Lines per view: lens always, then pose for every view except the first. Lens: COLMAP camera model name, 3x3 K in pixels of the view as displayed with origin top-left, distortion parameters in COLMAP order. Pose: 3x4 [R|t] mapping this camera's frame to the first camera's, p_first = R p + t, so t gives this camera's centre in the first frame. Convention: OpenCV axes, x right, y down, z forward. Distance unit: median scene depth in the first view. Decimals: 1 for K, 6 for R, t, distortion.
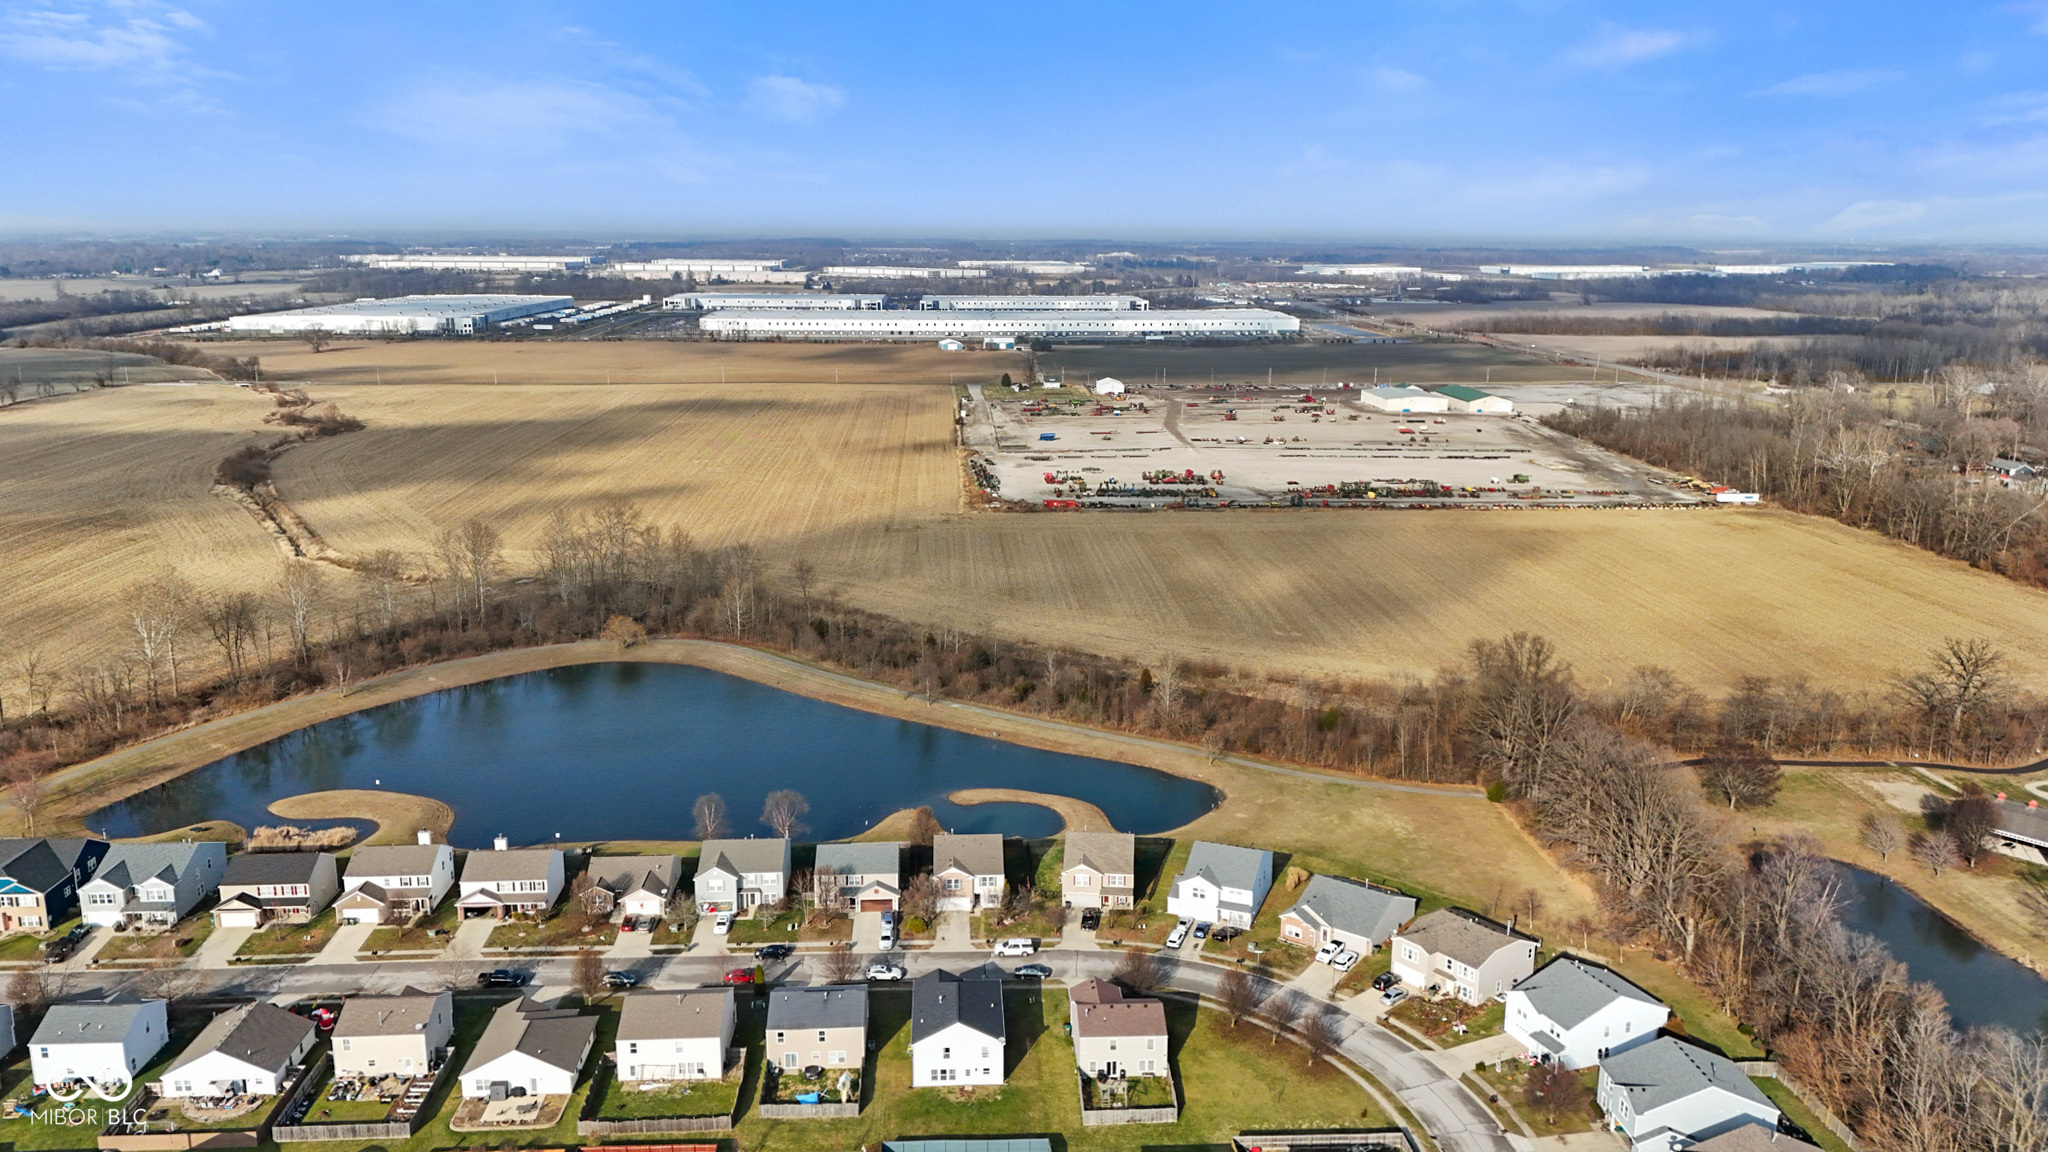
lens RADIAL K [[1542.3, 0, 1024.0], [0, 1542.3, 576.0], [0, 0, 1]] dist [0.063005, -0.004185]
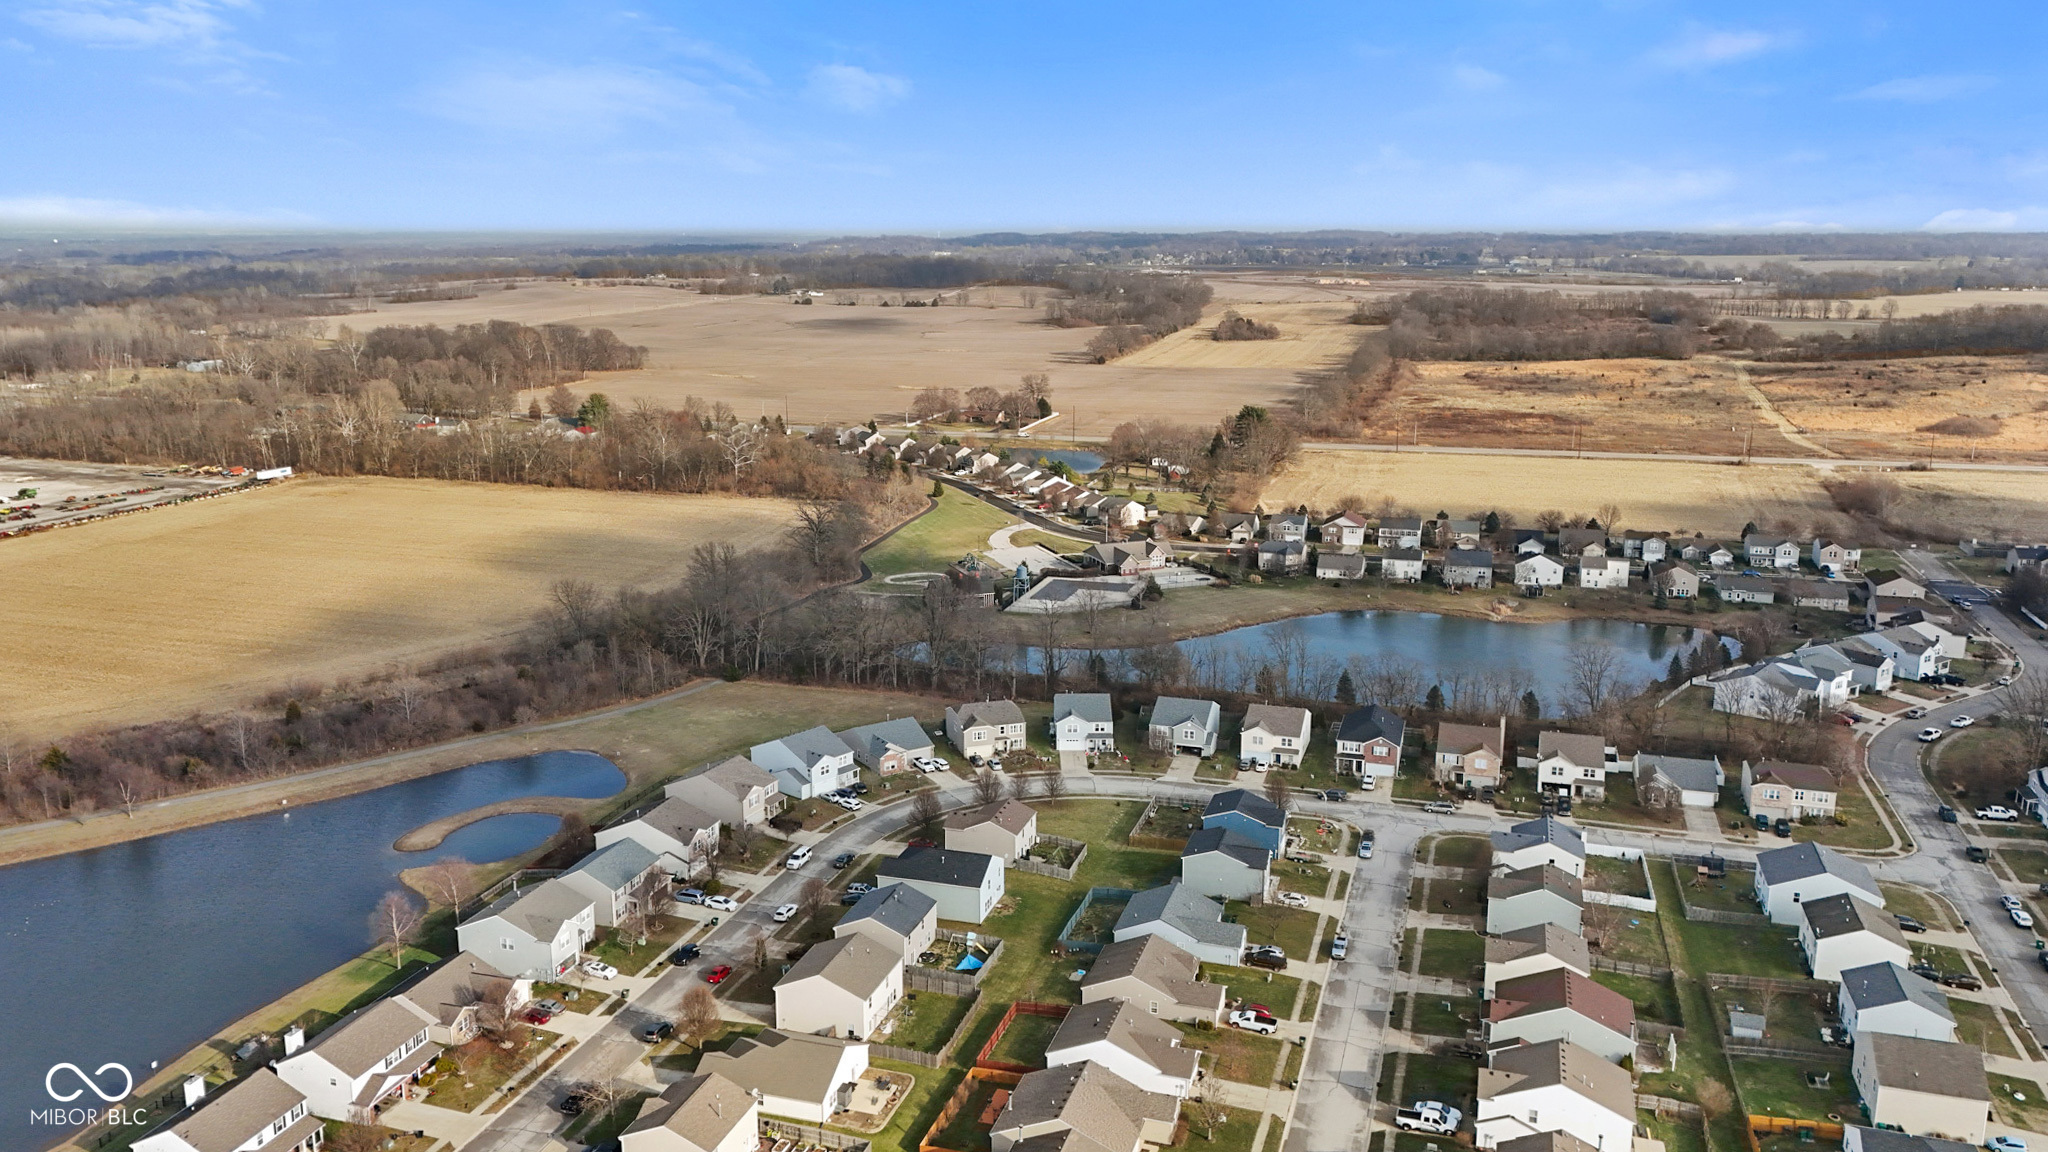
lens RADIAL K [[1542.3, 0, 1024.0], [0, 1542.3, 576.0], [0, 0, 1]] dist [0.063005, -0.004185]
pose [[0.356880, -0.214556, 0.909177, -0.882595], [0.208712, 0.966977, 0.146270, -0.084112], [-0.910536, 0.137555, 0.389875, 0.370932]]
